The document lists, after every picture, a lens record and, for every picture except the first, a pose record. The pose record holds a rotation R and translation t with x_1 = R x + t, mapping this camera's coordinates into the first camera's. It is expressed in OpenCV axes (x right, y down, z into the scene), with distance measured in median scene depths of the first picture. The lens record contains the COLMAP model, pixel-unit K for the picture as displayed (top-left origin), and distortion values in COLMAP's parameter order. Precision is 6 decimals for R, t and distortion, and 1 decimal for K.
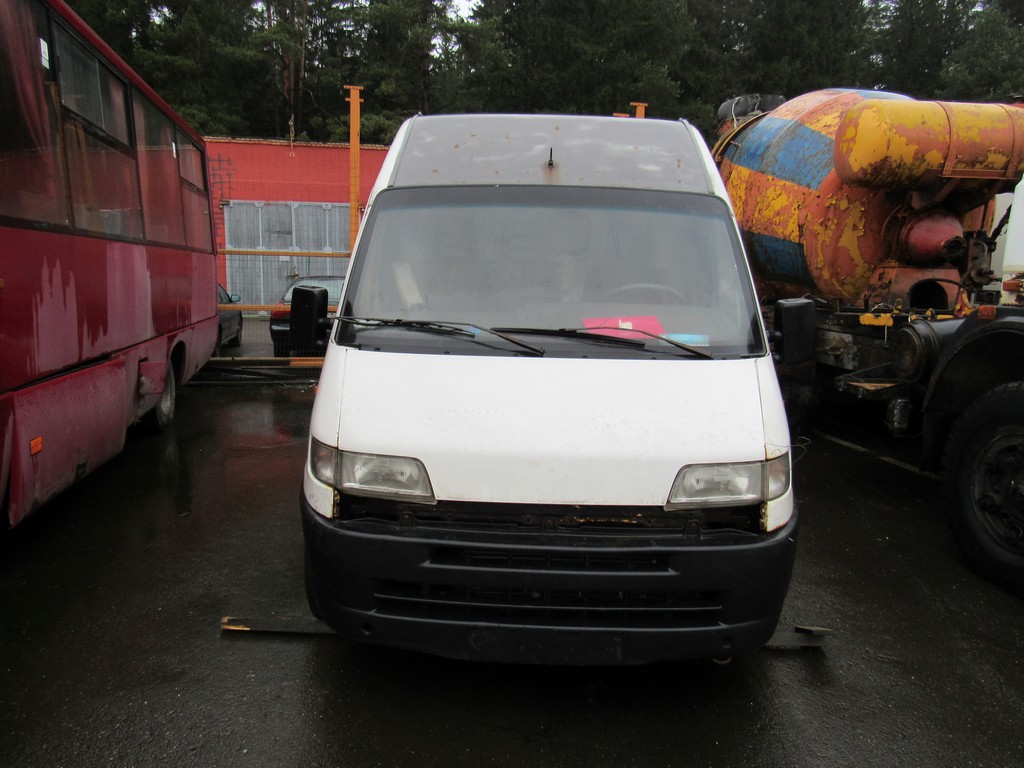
lens RADIAL K [[734.8, 0, 512.9], [0, 734.8, 382.3], [0, 0, 1]] dist [-0.027788, 0.009660]
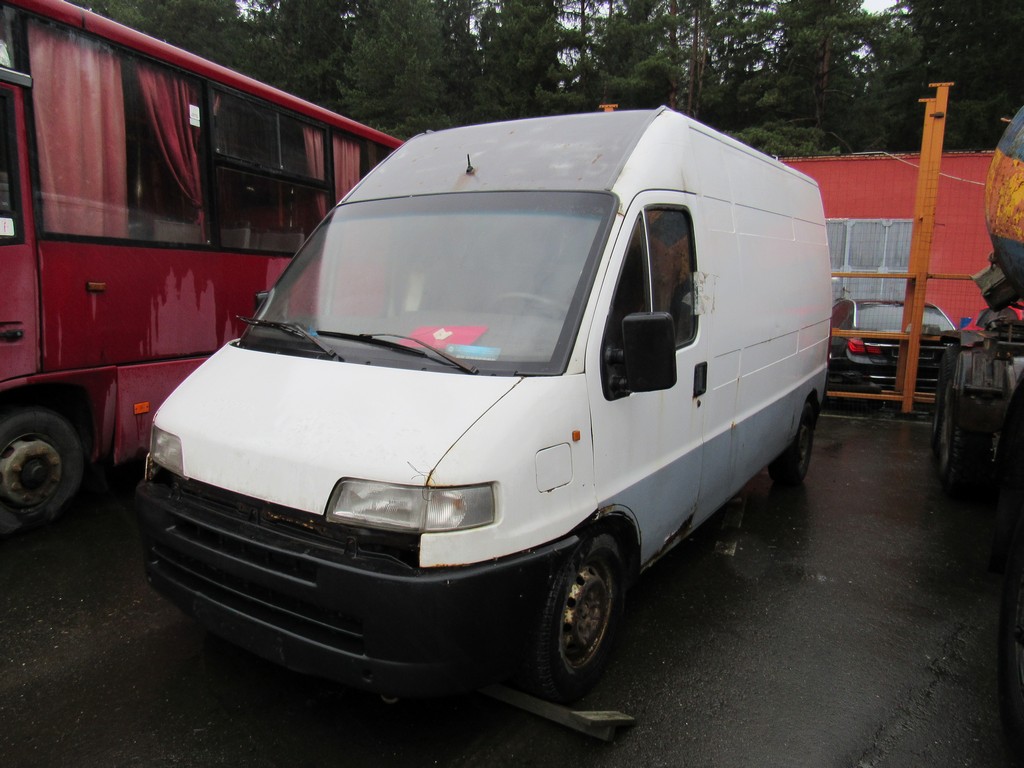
lens RADIAL K [[734.8, 0, 512.5], [0, 734.8, 385.8], [0, 0, 1]] dist [-0.027788, 0.009660]
pose [[0.847241, 0.076951, -0.525605, 0.776907], [-0.087115, 0.996184, 0.005421, -0.025432], [0.524016, 0.041195, 0.850712, 0.253147]]
